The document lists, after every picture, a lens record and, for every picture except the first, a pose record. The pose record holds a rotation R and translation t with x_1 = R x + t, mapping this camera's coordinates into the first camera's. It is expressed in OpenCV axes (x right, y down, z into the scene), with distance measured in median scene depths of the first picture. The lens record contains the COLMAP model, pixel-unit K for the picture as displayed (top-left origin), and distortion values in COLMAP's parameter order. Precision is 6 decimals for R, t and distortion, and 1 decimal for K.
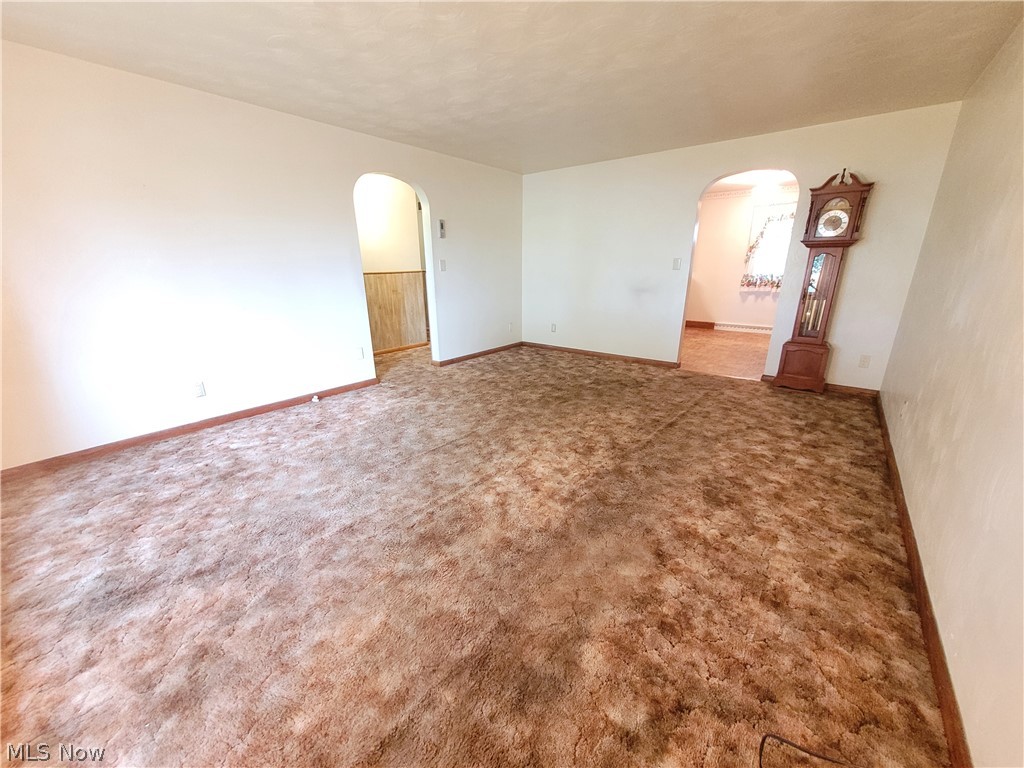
lens RADIAL K [[398.5, 0, 513.4], [0, 398.5, 385.4], [0, 0, 1]] dist [0.002320, -0.000566]
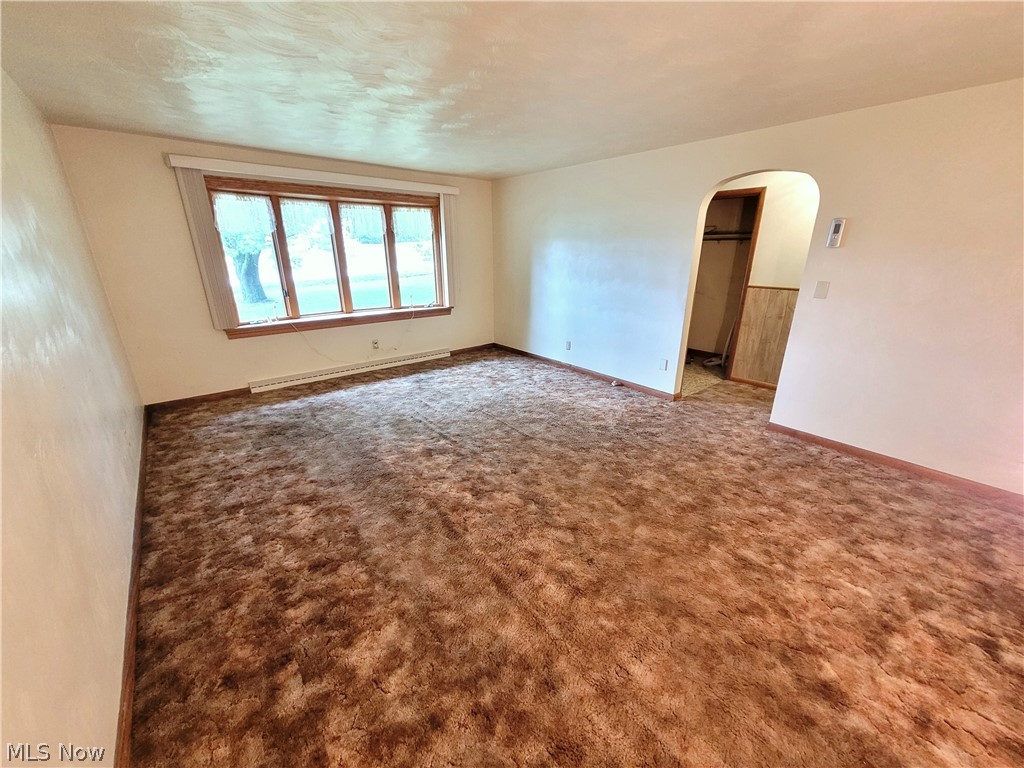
lens RADIAL K [[398.5, 0, 513.3], [0, 398.5, 386.0], [0, 0, 1]] dist [0.002320, -0.000566]
pose [[-0.195904, 0.324108, -0.925514, 0.861127], [-0.293373, 0.881204, 0.370690, -0.392443], [0.935710, 0.344141, -0.077547, 0.980221]]
